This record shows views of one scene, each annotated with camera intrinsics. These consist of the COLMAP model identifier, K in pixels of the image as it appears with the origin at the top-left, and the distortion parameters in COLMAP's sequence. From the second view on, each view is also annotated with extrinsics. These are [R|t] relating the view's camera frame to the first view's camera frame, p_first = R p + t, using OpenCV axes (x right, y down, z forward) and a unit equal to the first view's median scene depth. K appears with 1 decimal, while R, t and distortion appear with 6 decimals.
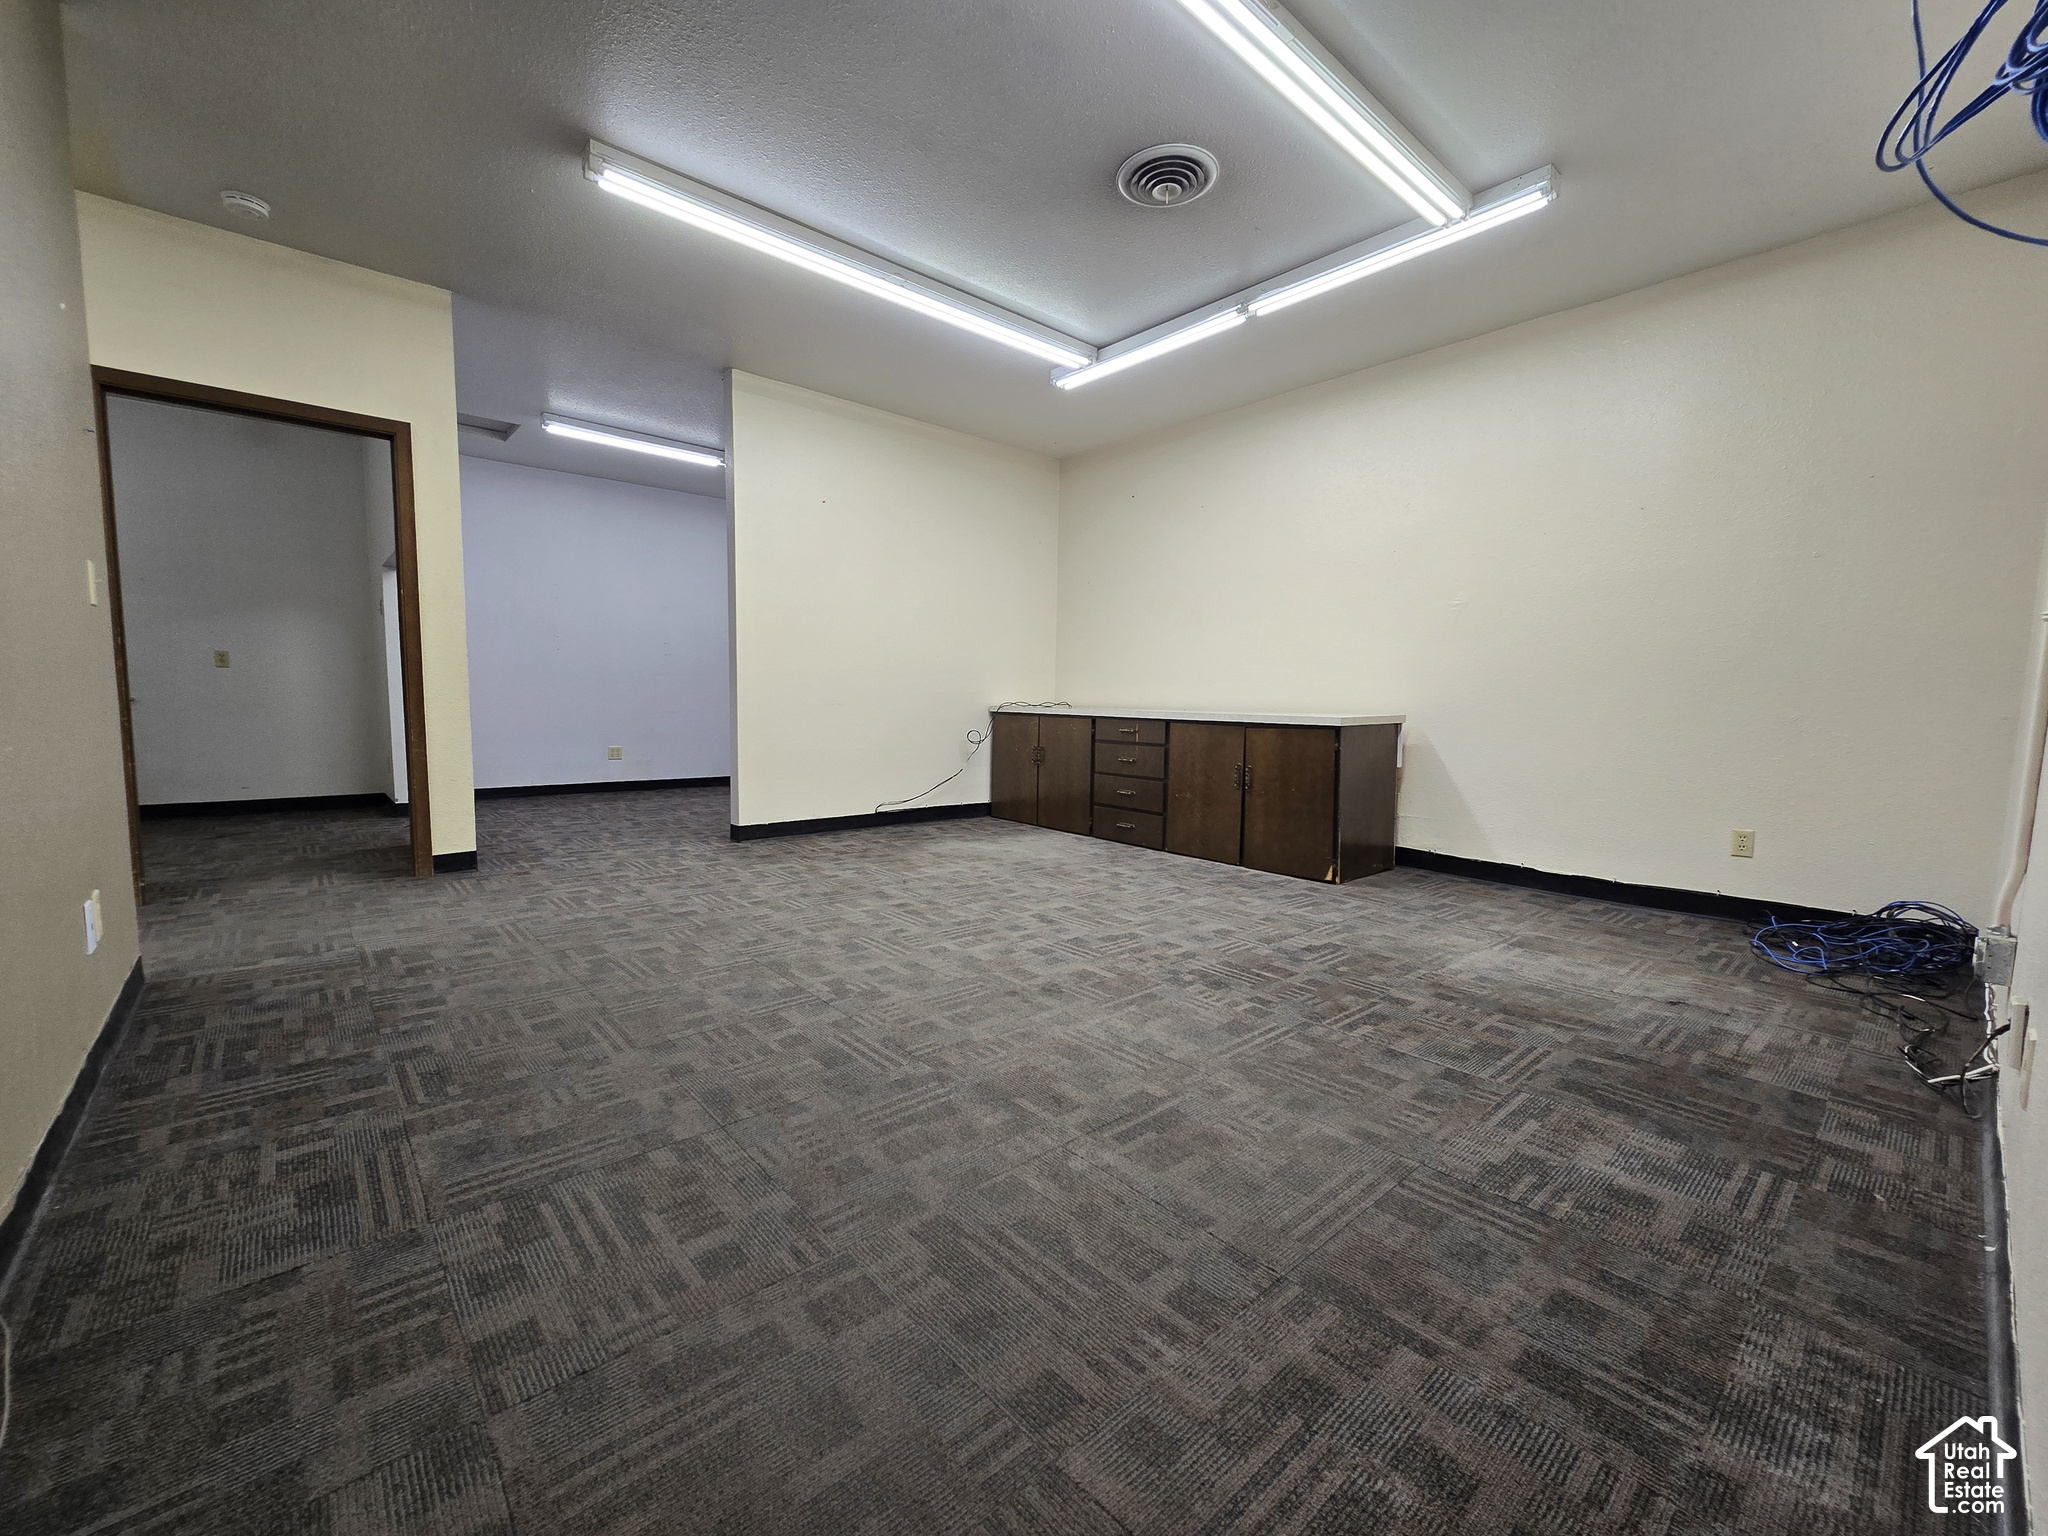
lens RADIAL K [[833.2, 0, 1025.7], [0, 833.2, 779.2], [0, 0, 1]] dist [-0.002383, -0.000059]
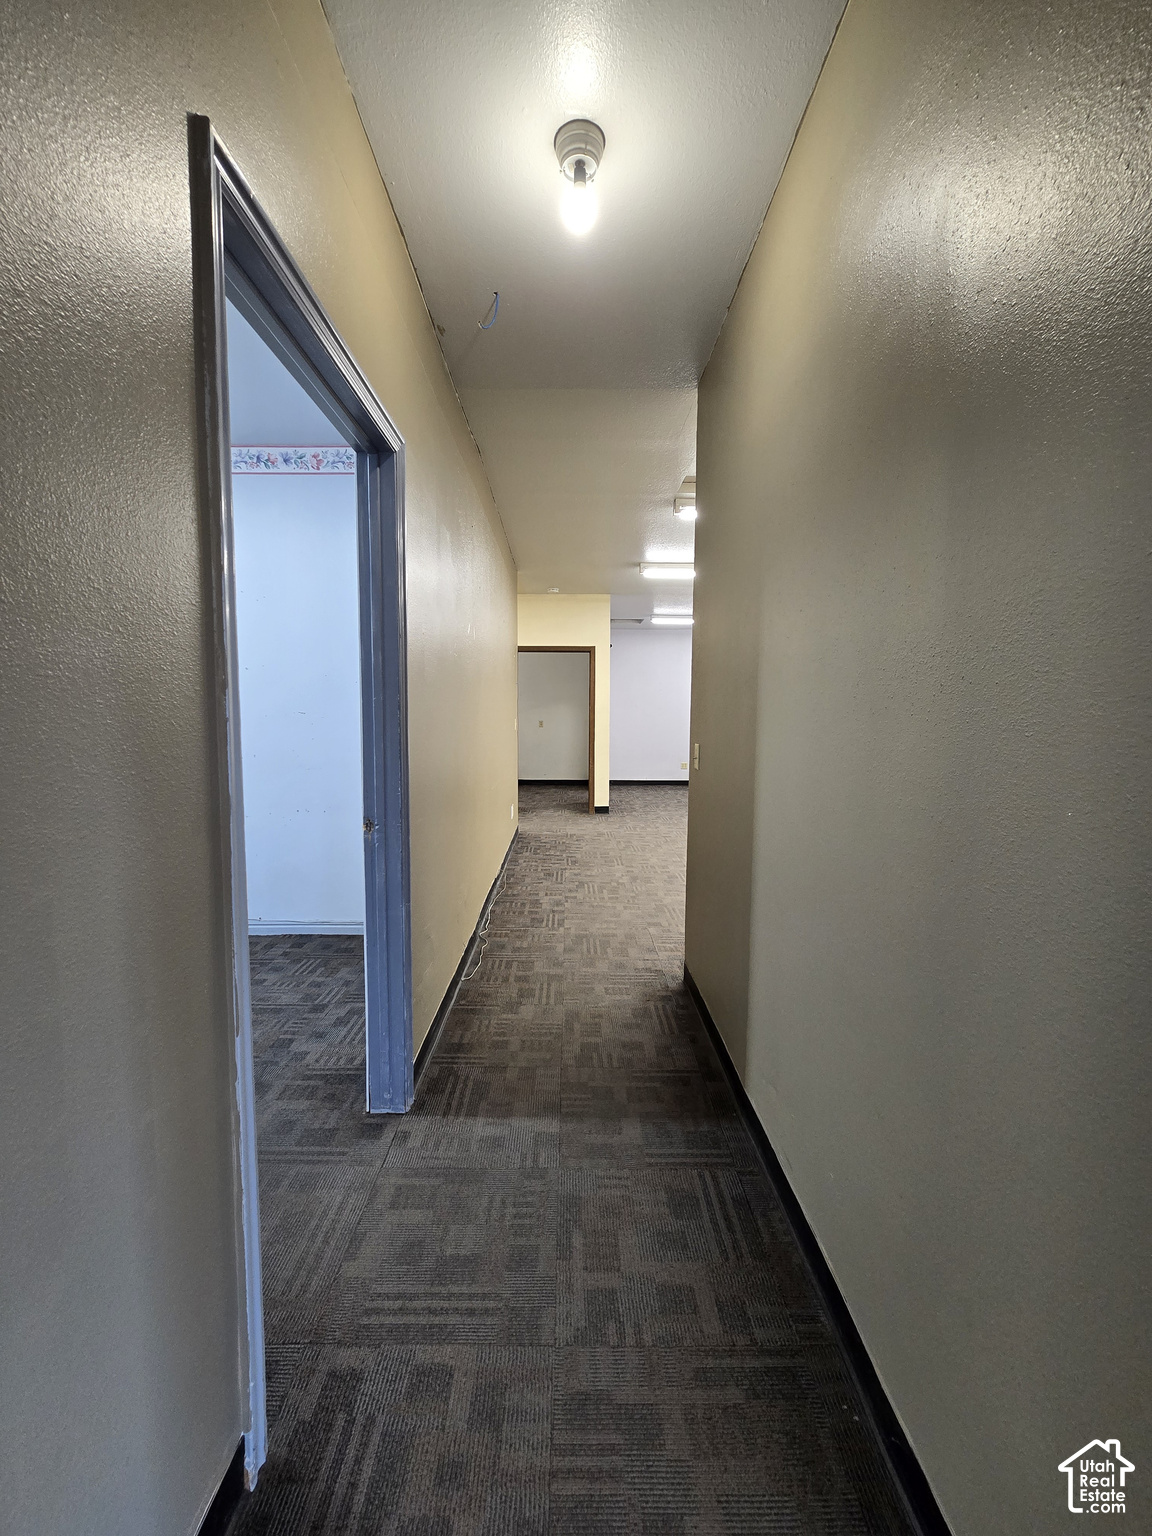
lens RADIAL K [[624.9, 0, 569.9], [0, 624.9, 768.3], [0, 0, 1]] dist [-0.002383, -0.000059]
pose [[0.750630, 0.047164, -0.659038, 0.568793], [-0.057318, 0.998337, 0.006161, -0.037502], [0.658232, 0.033150, 0.752085, -0.583547]]
